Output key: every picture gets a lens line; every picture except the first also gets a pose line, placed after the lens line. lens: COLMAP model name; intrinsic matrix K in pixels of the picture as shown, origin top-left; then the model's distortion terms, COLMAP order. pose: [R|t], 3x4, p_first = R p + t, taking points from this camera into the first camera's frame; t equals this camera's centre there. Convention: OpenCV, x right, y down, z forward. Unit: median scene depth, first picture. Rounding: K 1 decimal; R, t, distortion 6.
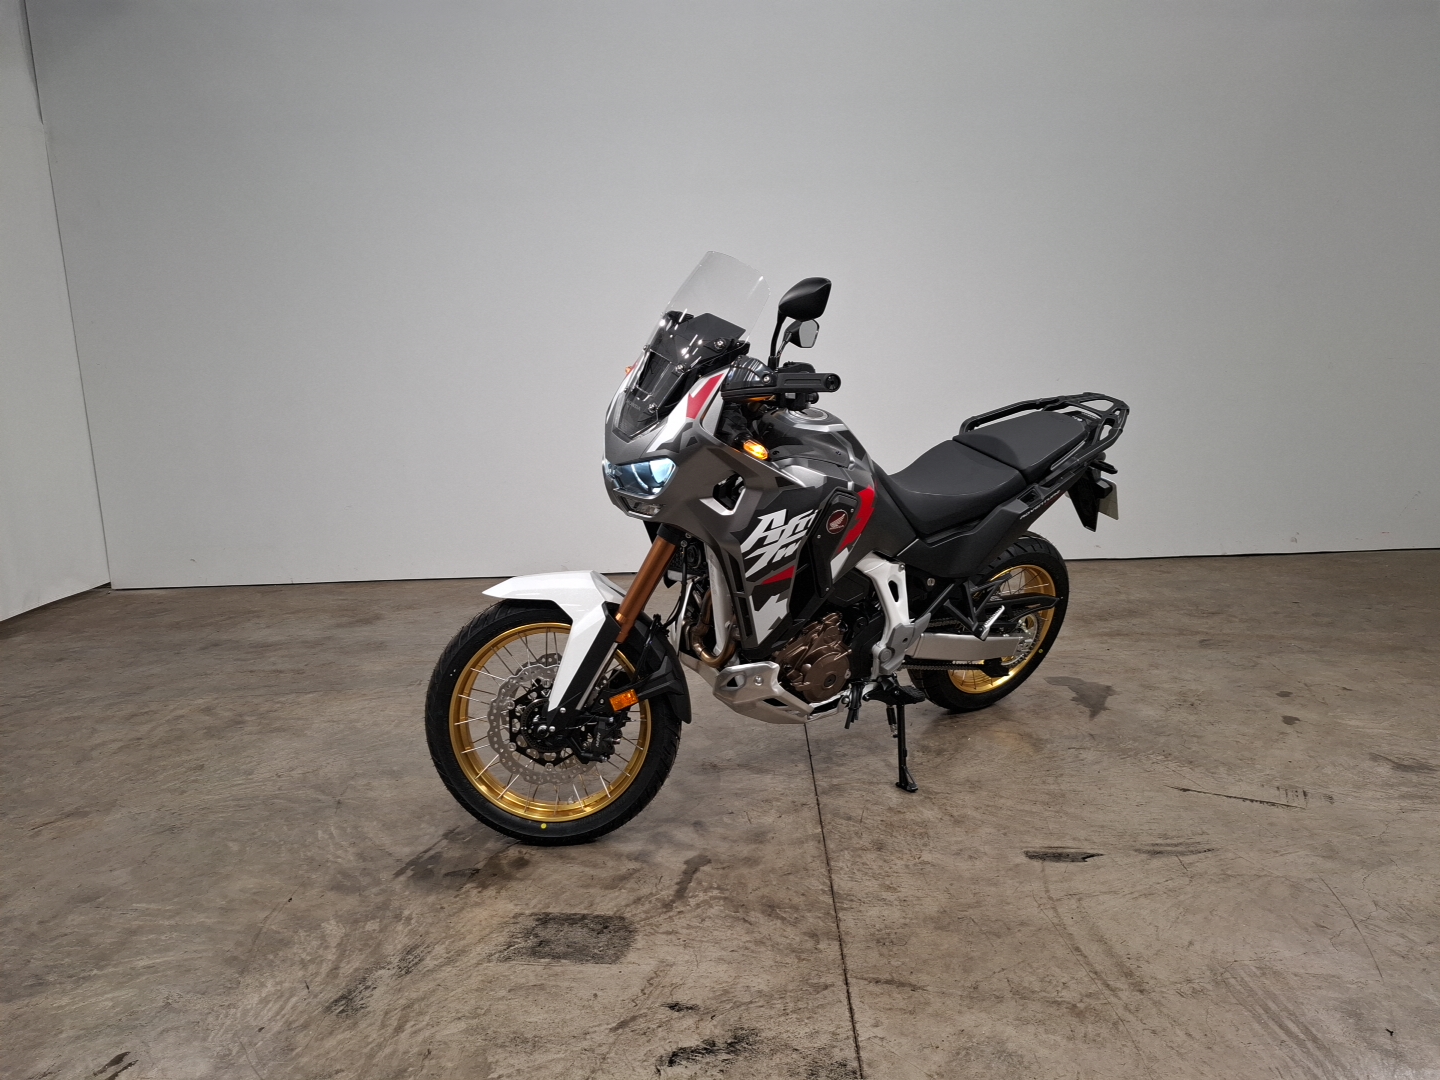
lens RADIAL K [[983.2, 0, 714.2], [0, 983.2, 548.0], [0, 0, 1]] dist [0.030969, -0.037456]
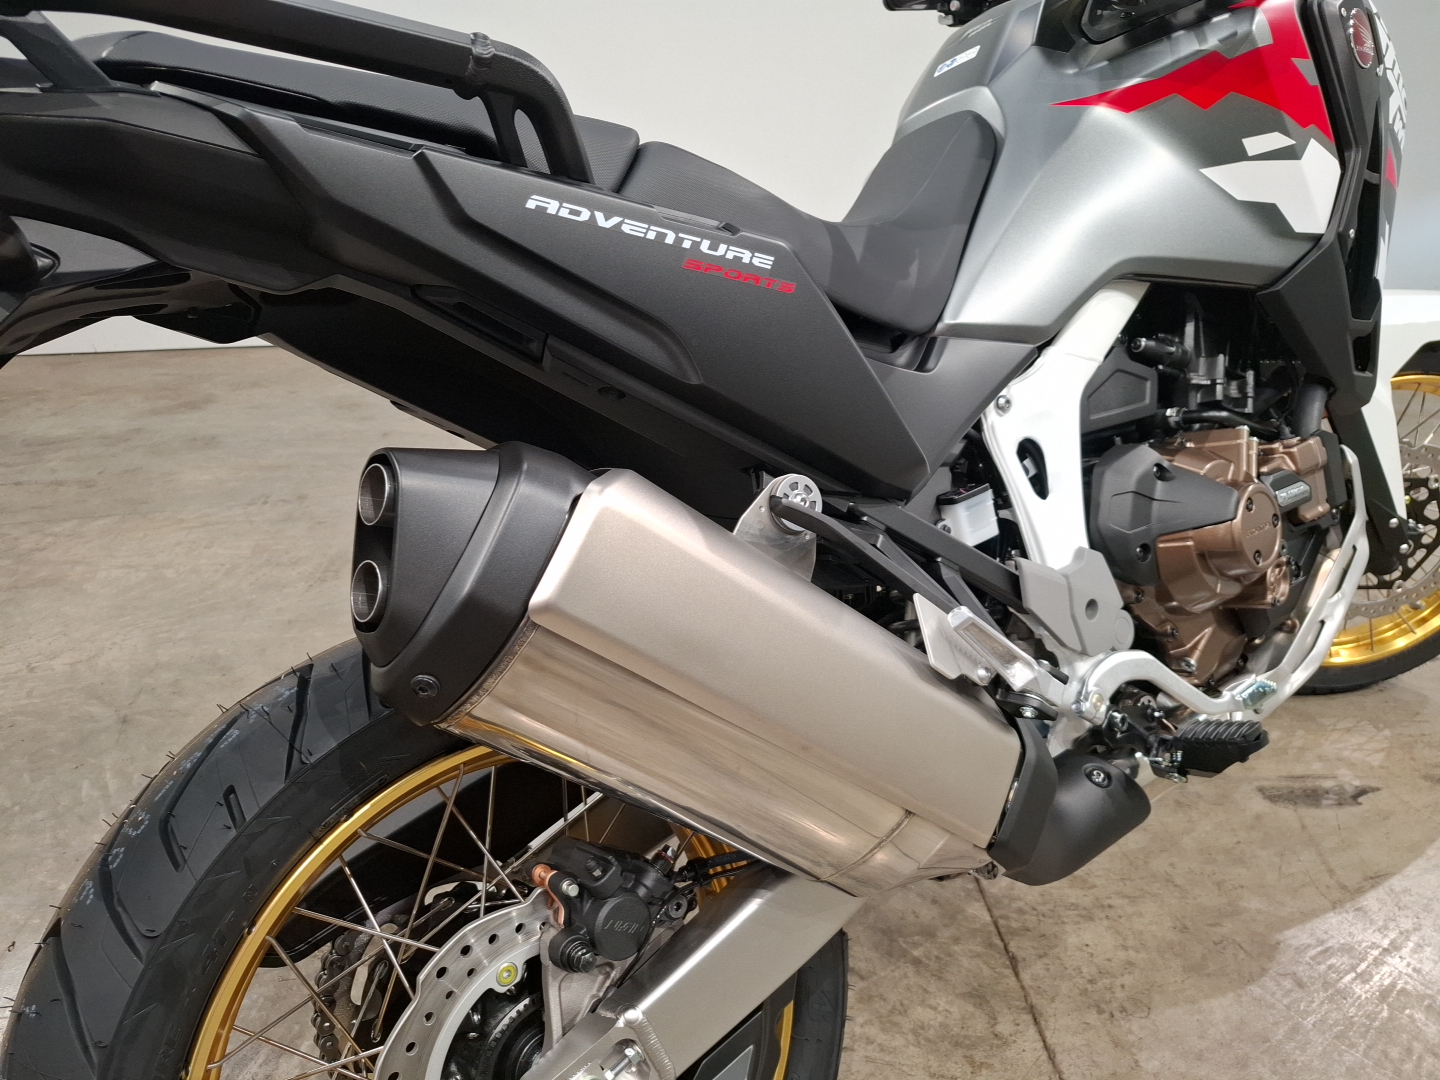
lens RADIAL K [[983.2, 0, 720.9], [0, 983.2, 548.6], [0, 0, 1]] dist [0.030969, -0.037456]
pose [[0.994944, -0.028200, 0.096395, -0.080074], [0.004462, 0.971237, 0.238071, 0.010725], [-0.100336, -0.236438, 0.966452, 0.470594]]
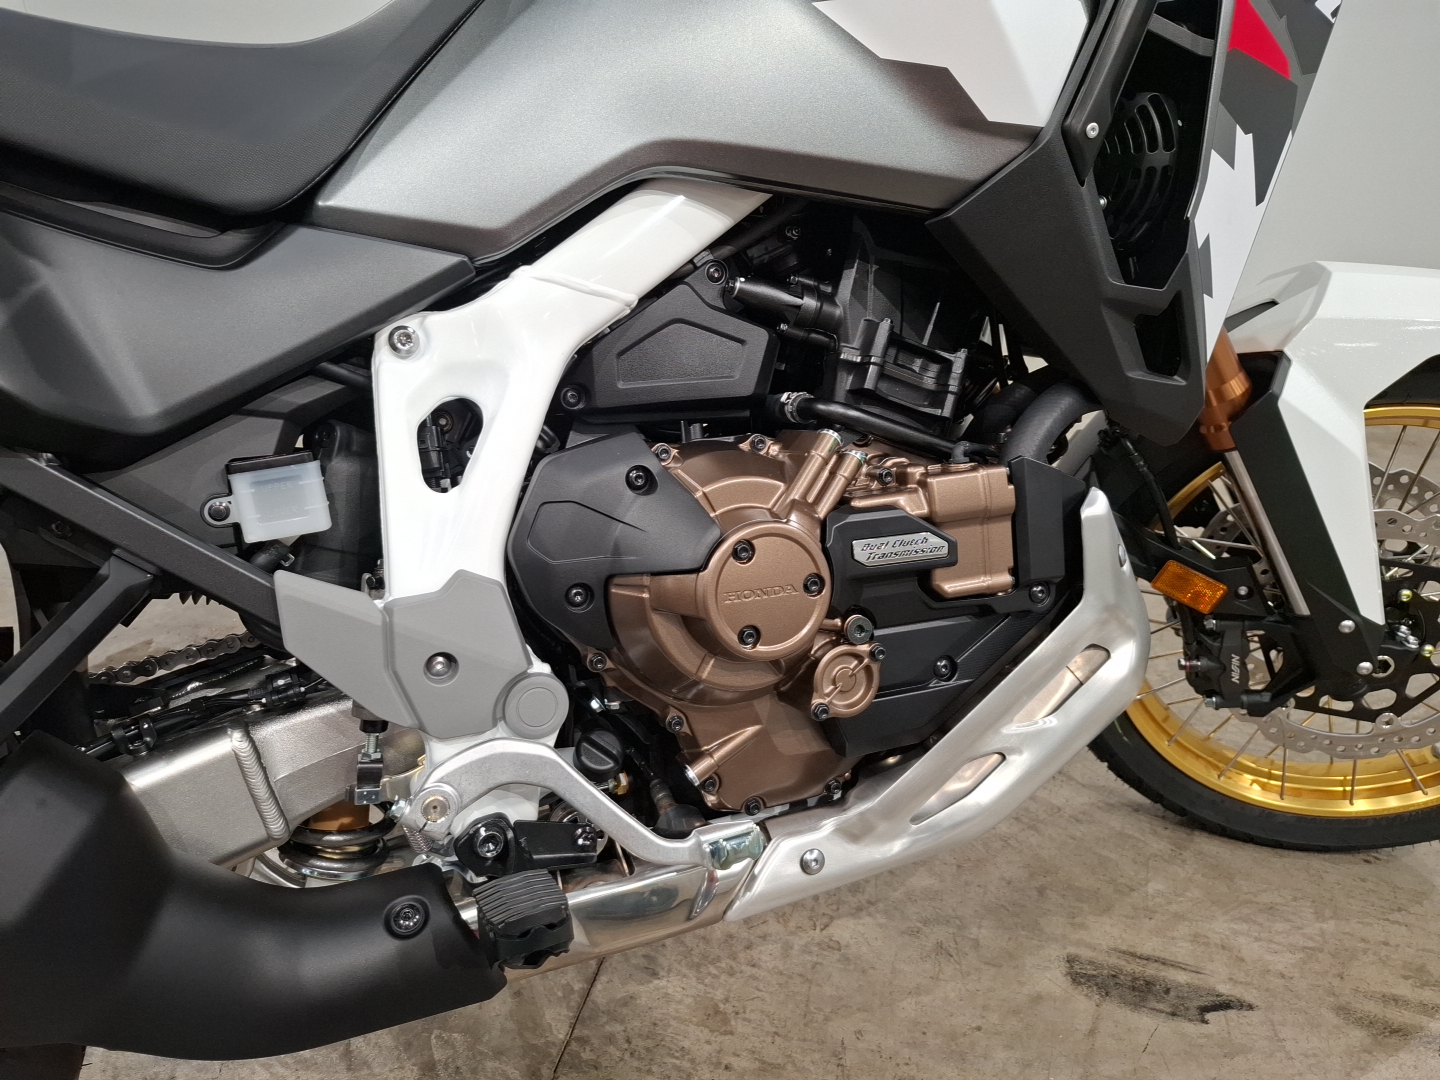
lens RADIAL K [[983.2, 0, 743.6], [0, 983.2, 557.0], [0, 0, 1]] dist [0.030969, -0.037456]
pose [[0.977820, 0.140174, -0.155623, 0.217109], [-0.088293, 0.949652, 0.300609, 0.016819], [0.189925, -0.280201, 0.940965, 0.610958]]
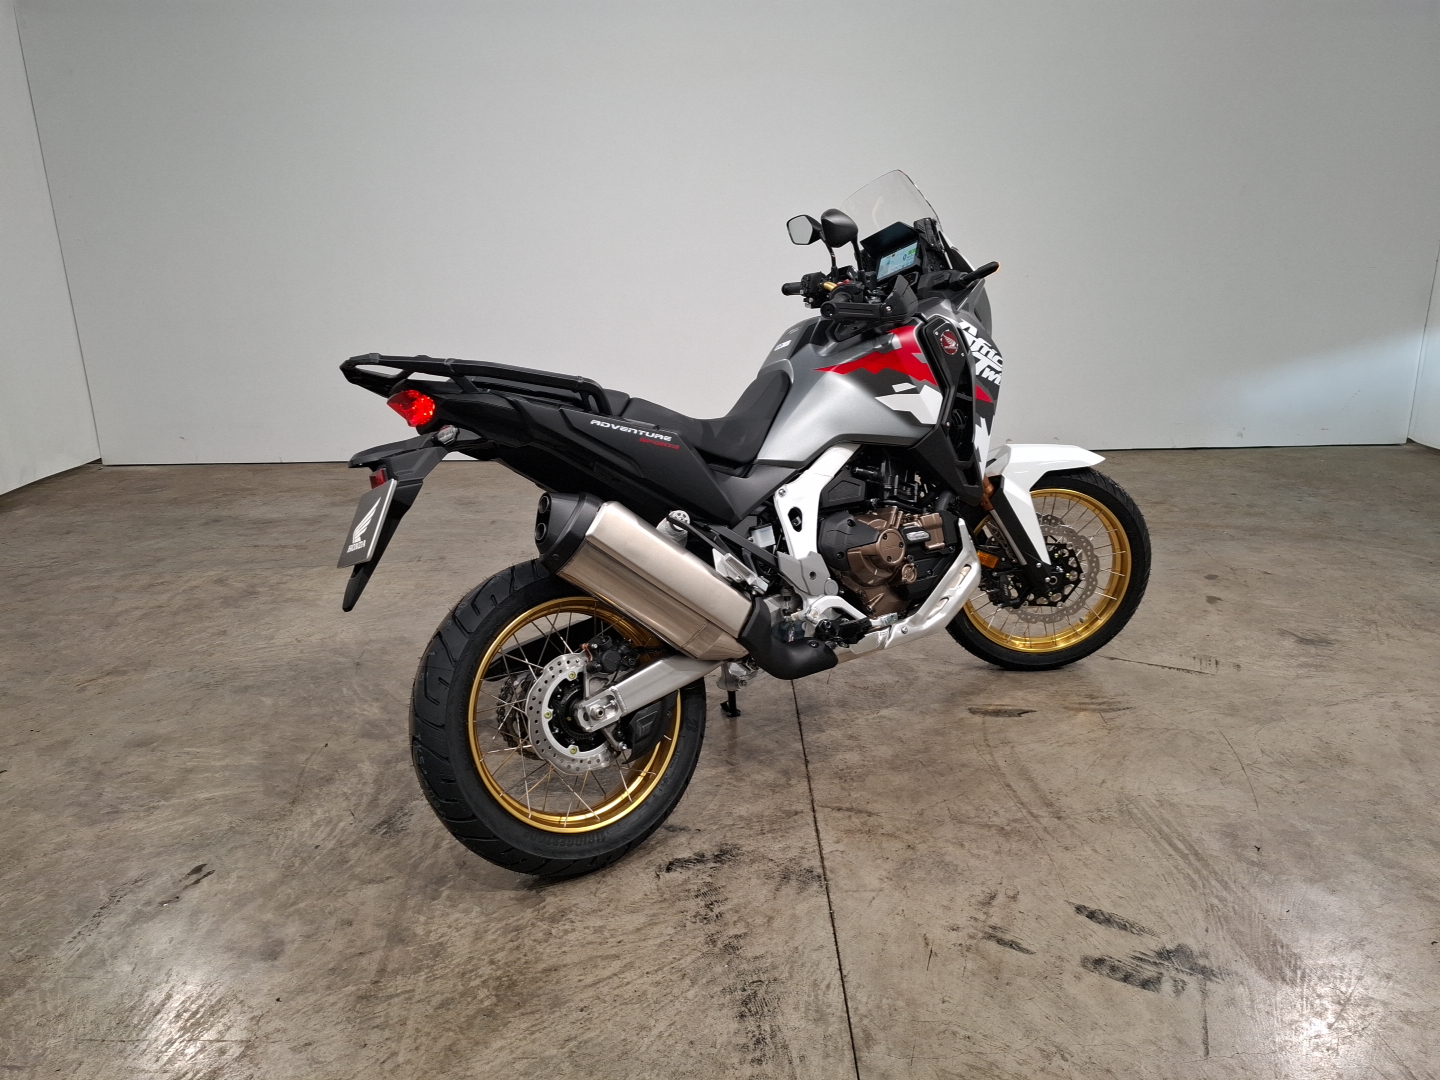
lens RADIAL K [[983.2, 0, 709.6], [0, 983.2, 544.7], [0, 0, 1]] dist [0.030969, -0.037456]
pose [[0.999480, 0.011389, 0.030155, -0.025138], [-0.014782, 0.993276, 0.114824, -0.009683], [-0.028644, -0.115210, 0.992928, -0.112905]]
